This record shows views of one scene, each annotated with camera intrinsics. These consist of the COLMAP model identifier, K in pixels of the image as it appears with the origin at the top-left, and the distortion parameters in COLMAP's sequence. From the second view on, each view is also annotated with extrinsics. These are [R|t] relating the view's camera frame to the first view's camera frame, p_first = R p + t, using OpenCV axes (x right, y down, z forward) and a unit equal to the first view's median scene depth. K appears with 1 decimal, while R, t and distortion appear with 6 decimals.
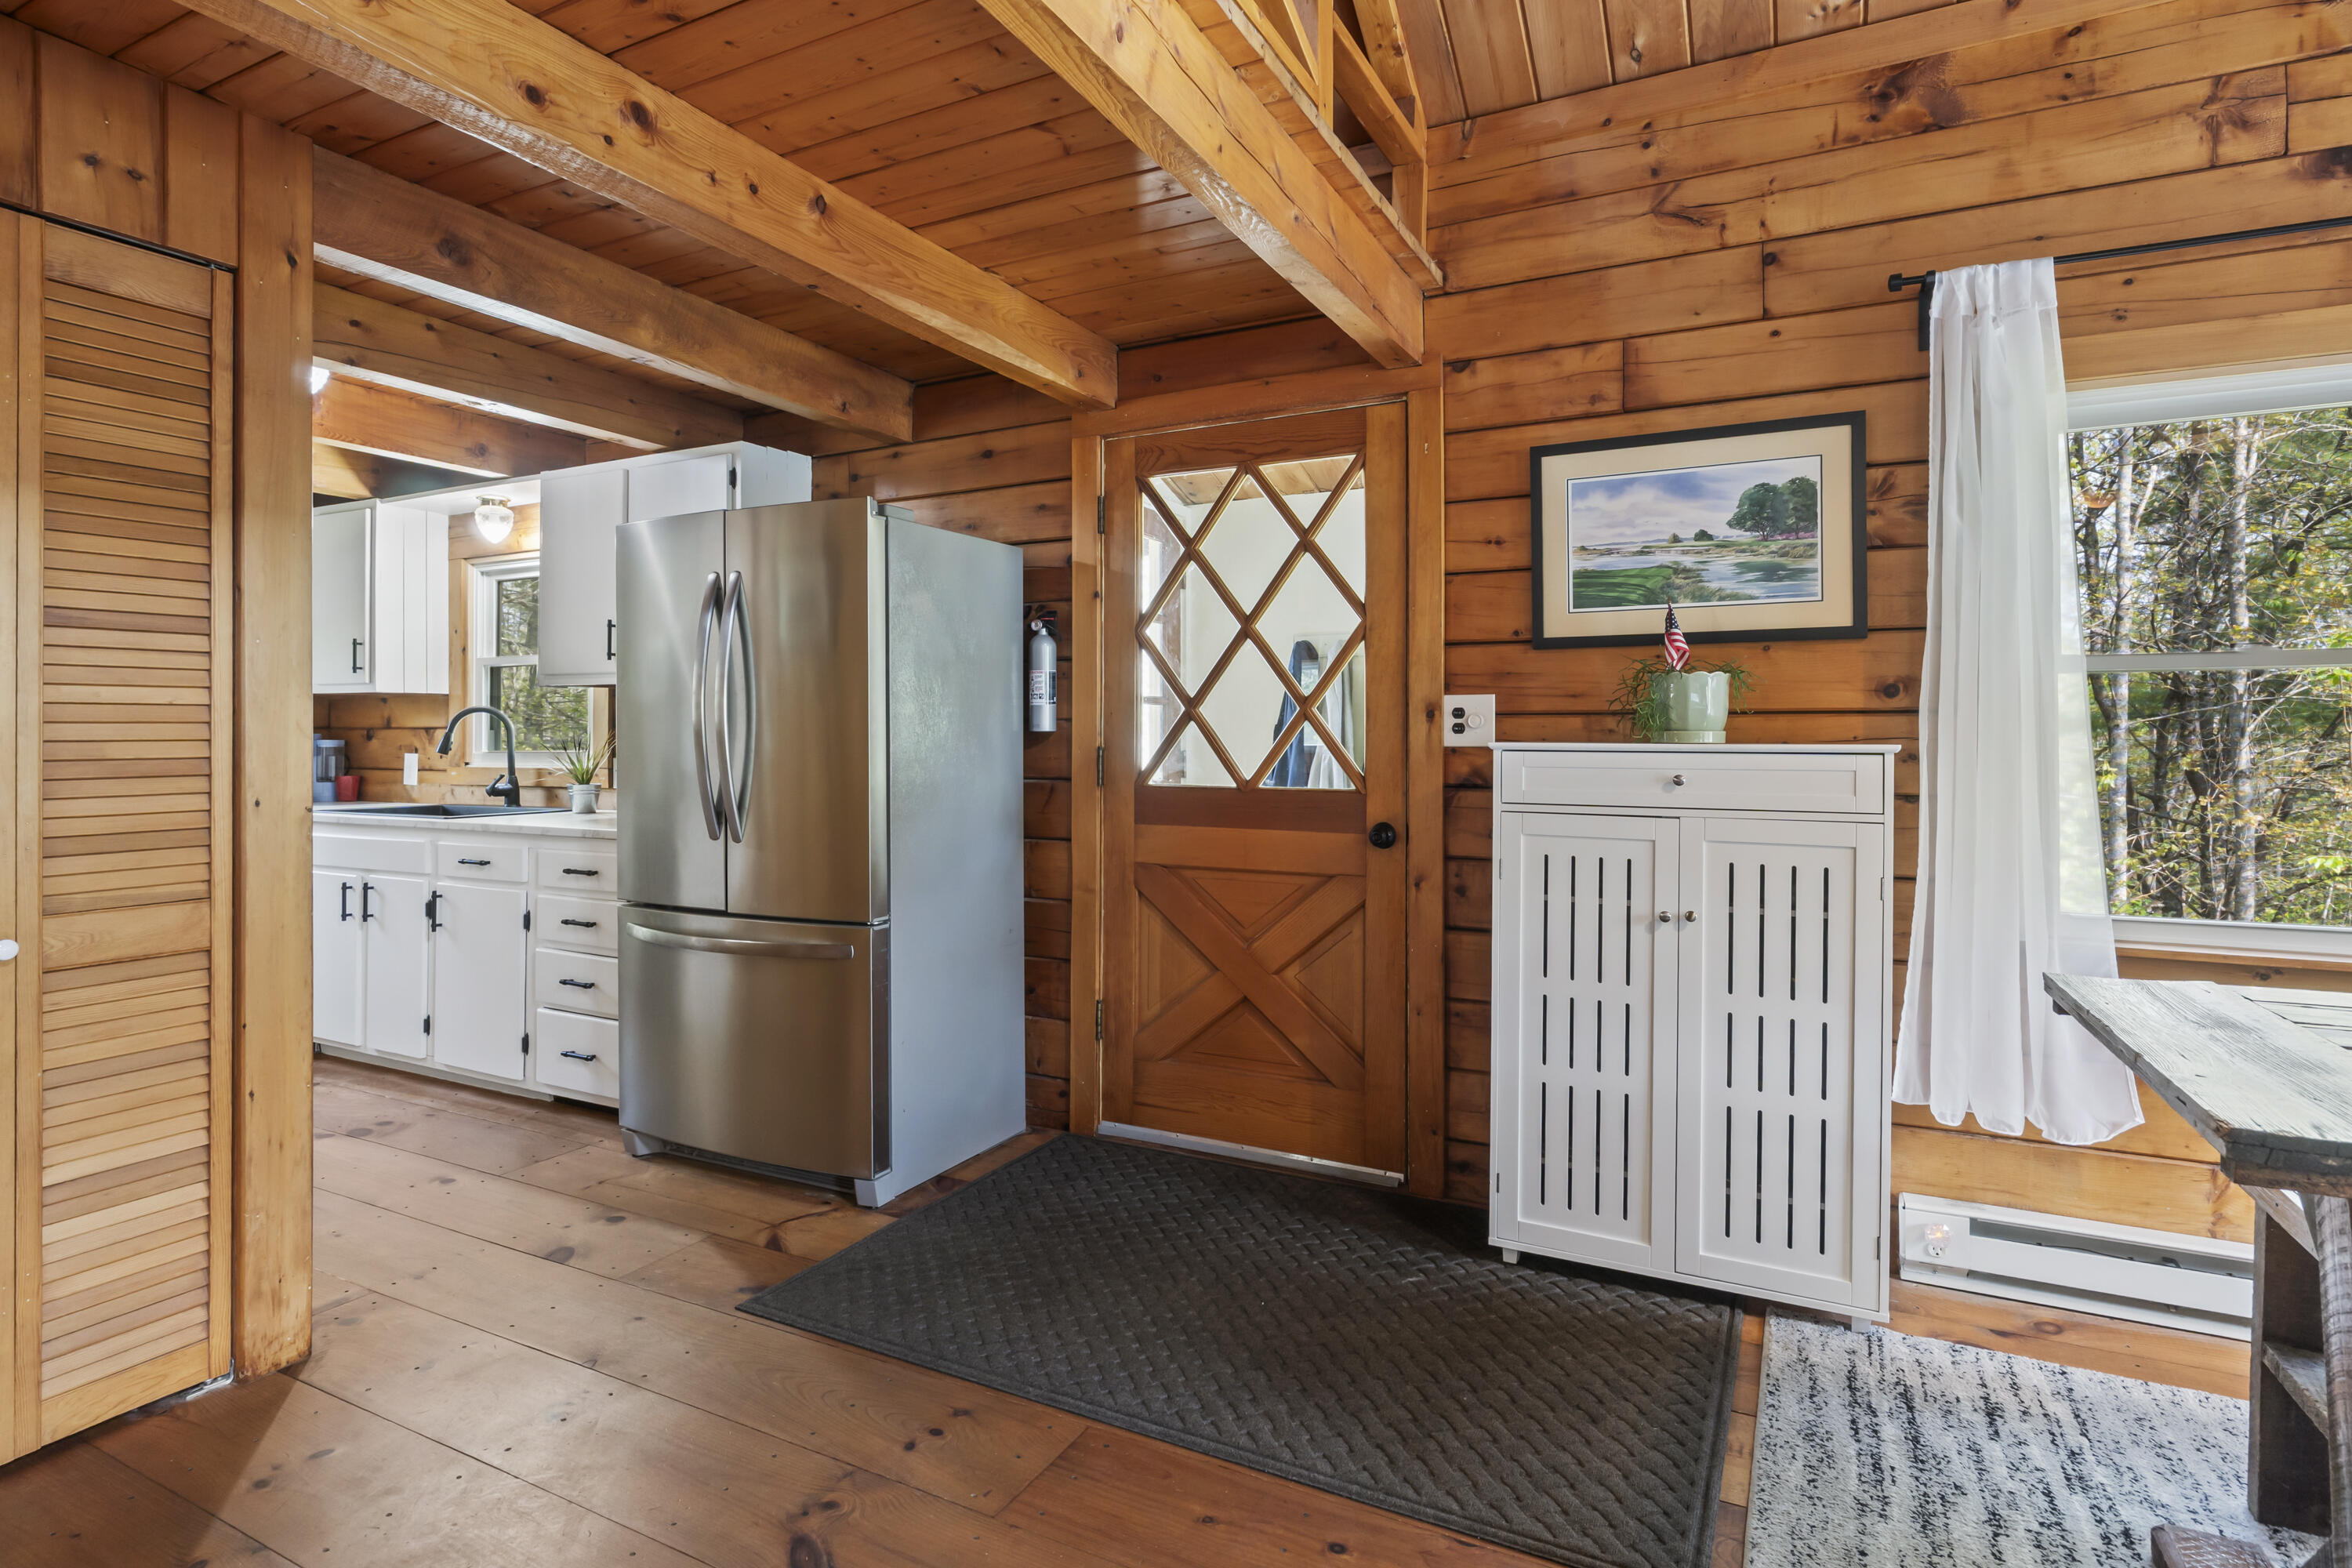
lens RADIAL K [[1199.3, 0, 1210.5], [0, 1199.3, 744.6], [0, 0, 1]] dist [-0.010801, 0.000536]
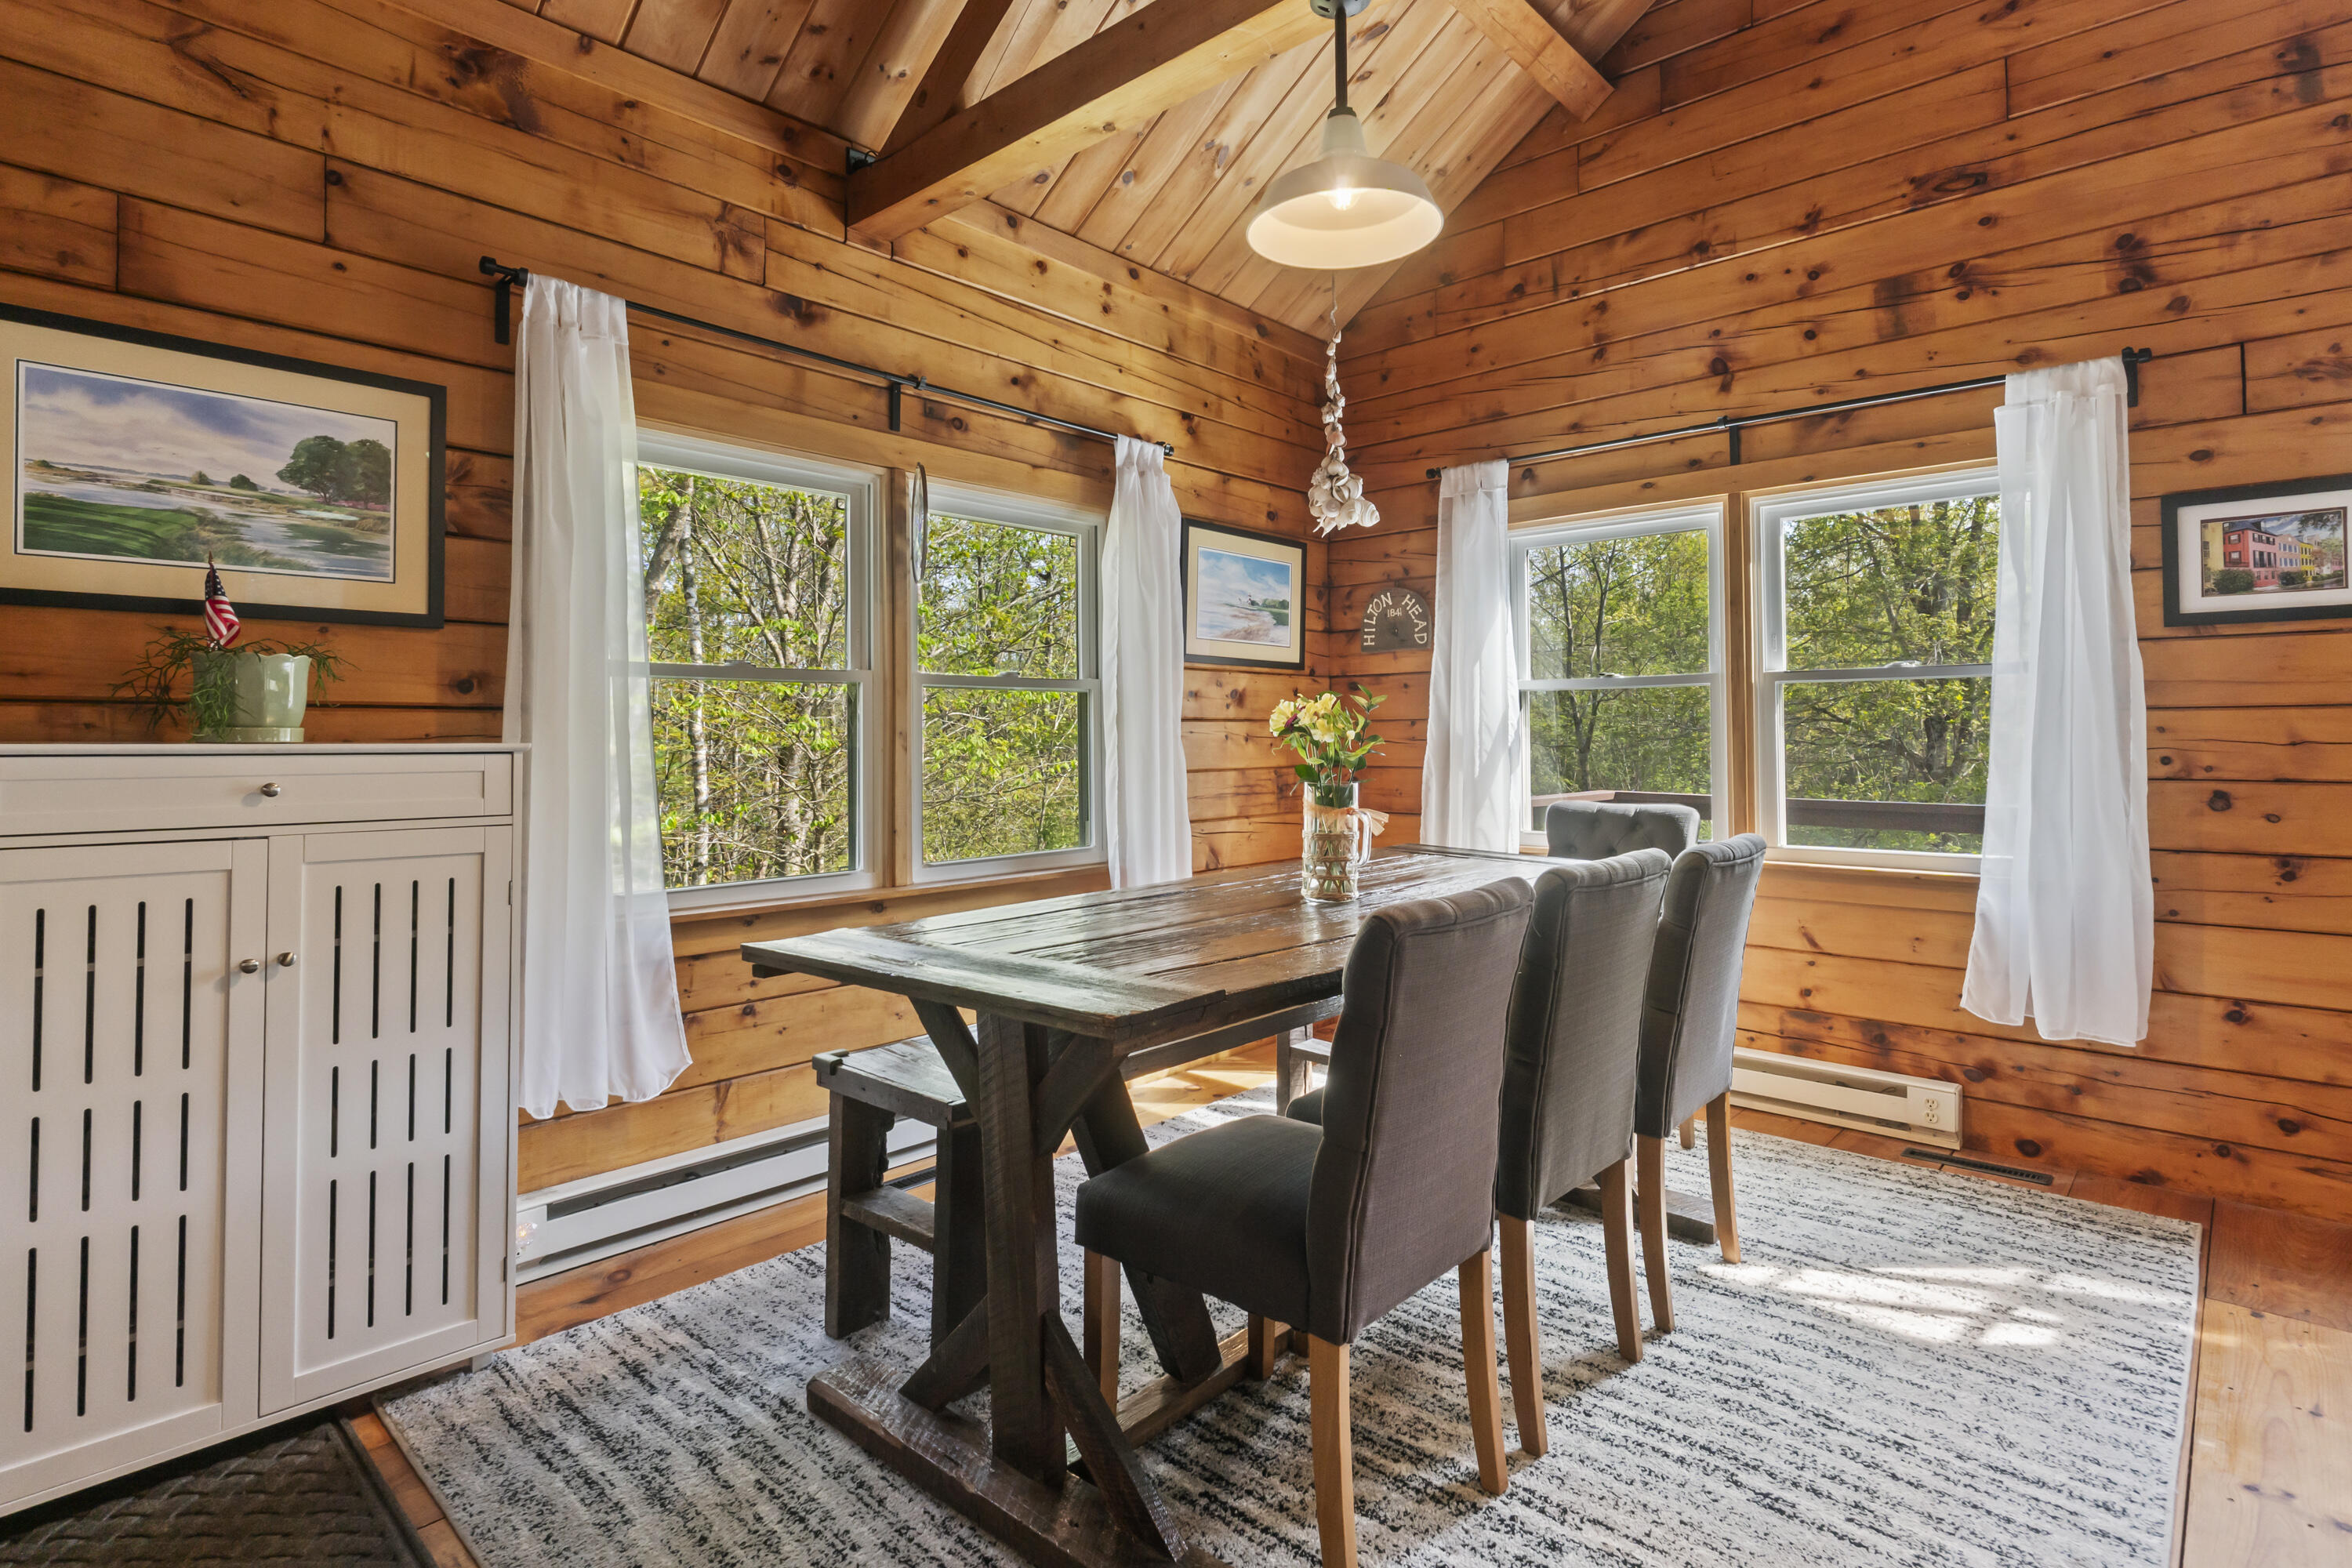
lens RADIAL K [[1143.7, 0, 1202.8], [0, 1143.7, 723.4], [0, 0, 1]] dist [-0.009028, 0.001147]
pose [[0.278680, 0.008546, 0.960346, -0.151150], [0.003337, 0.999946, -0.009867, -0.004394], [-0.960378, 0.005954, 0.278636, 0.188712]]
